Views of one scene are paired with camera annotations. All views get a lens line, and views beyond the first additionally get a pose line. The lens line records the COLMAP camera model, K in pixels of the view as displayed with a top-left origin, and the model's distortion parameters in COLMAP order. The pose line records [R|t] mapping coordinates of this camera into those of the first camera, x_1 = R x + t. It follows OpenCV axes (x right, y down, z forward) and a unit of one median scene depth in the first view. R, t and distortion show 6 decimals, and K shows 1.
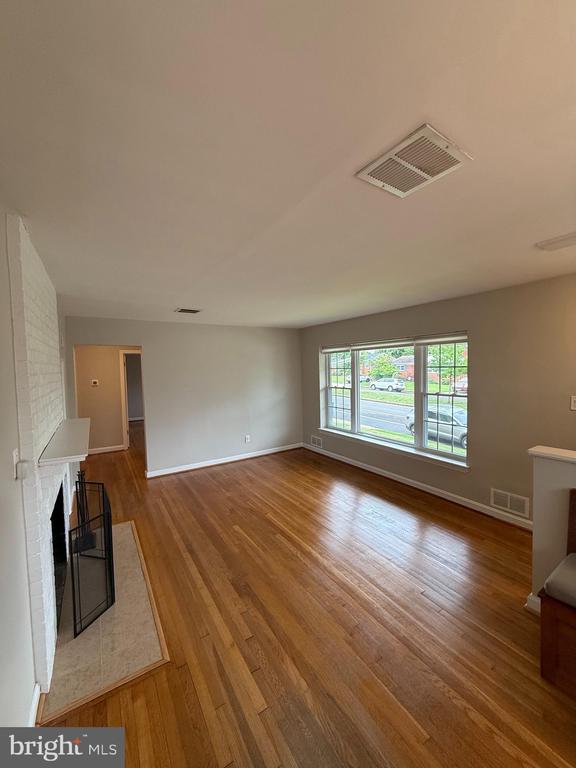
lens RADIAL K [[304.9, 0, 289.3], [0, 304.9, 381.7], [0, 0, 1]] dist [-0.003344, 0.000274]
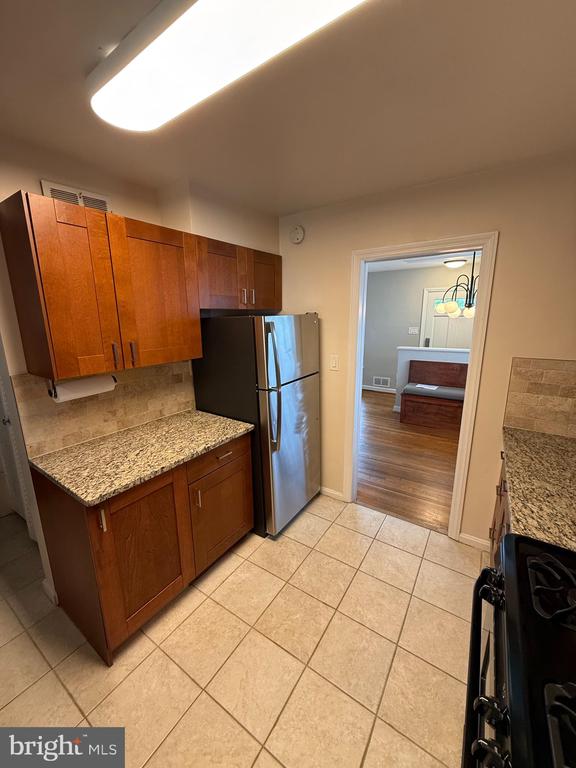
lens RADIAL K [[304.9, 0, 287.9], [0, 304.9, 382.7], [0, 0, 1]] dist [-0.003344, 0.000274]
pose [[0.916840, -0.078074, 0.391548, -0.583019], [0.011329, 0.985387, 0.169956, 0.045402], [-0.399095, -0.151387, 0.904326, -0.532522]]
